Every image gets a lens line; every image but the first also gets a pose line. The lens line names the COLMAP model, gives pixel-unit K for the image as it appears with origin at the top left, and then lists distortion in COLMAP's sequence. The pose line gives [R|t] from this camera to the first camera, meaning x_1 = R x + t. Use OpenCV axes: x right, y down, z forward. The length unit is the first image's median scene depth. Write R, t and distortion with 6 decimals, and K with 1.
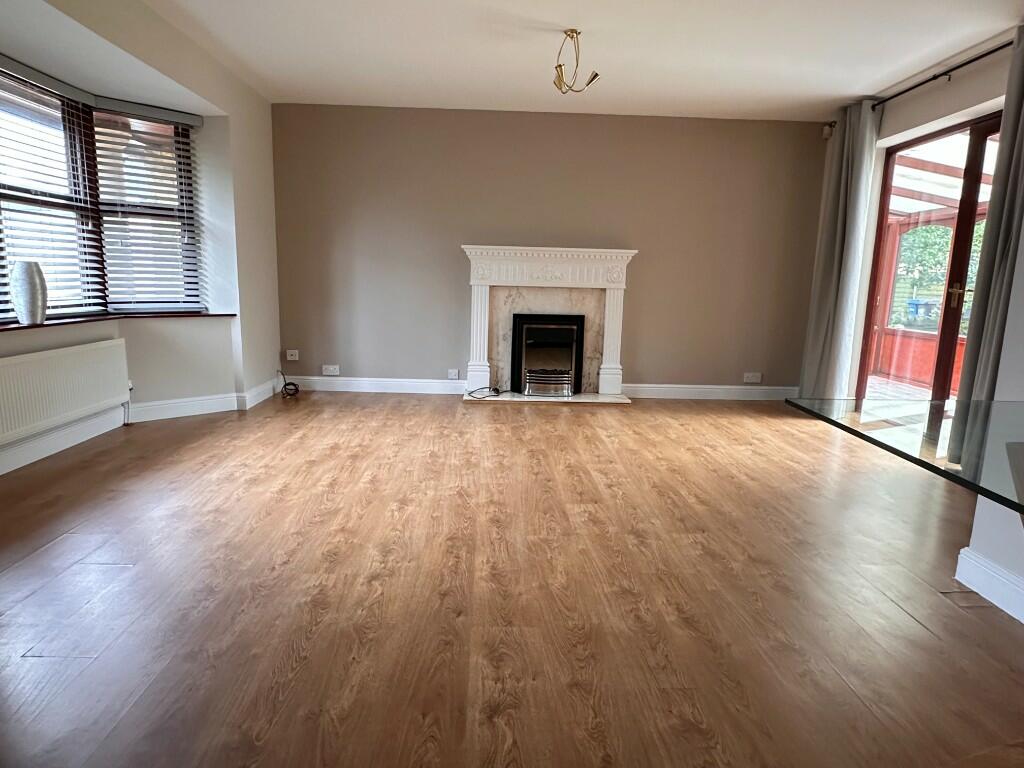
lens RADIAL K [[628.6, 0, 509.4], [0, 628.6, 382.4], [0, 0, 1]] dist [-0.007954, 0.001908]
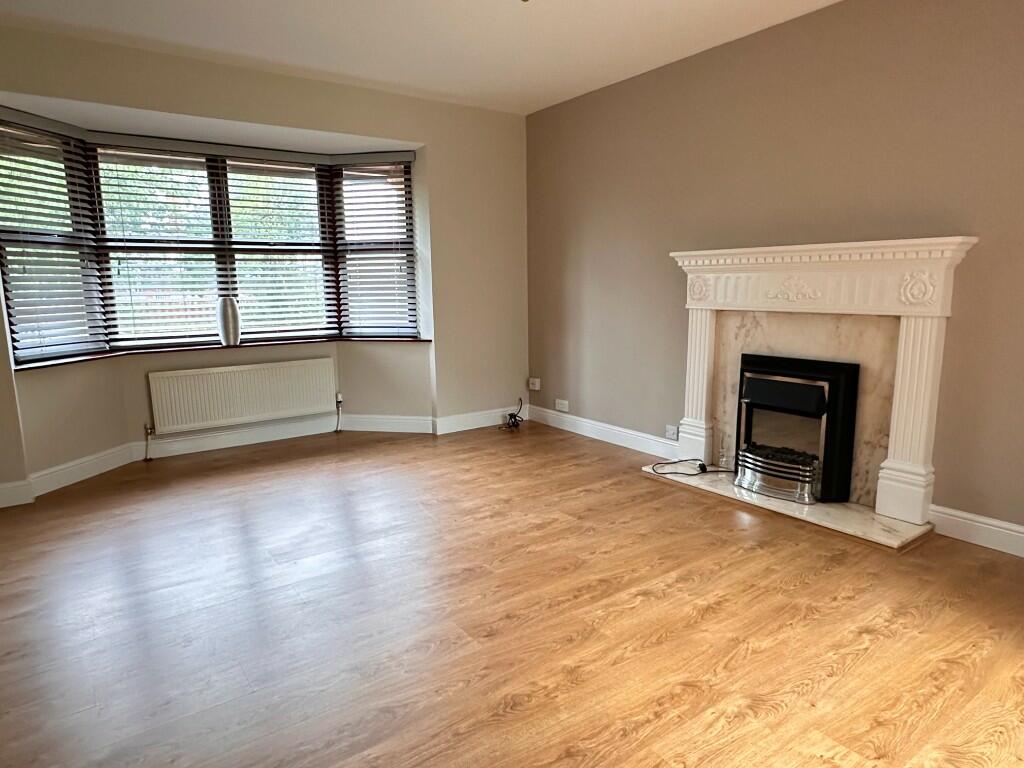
lens RADIAL K [[628.6, 0, 513.7], [0, 628.6, 393.6], [0, 0, 1]] dist [-0.007954, 0.001908]
pose [[0.558870, 0.111150, -0.821772, 0.573288], [-0.108123, 0.992284, 0.060681, -0.117616], [0.822176, 0.054940, 0.566576, 0.638177]]
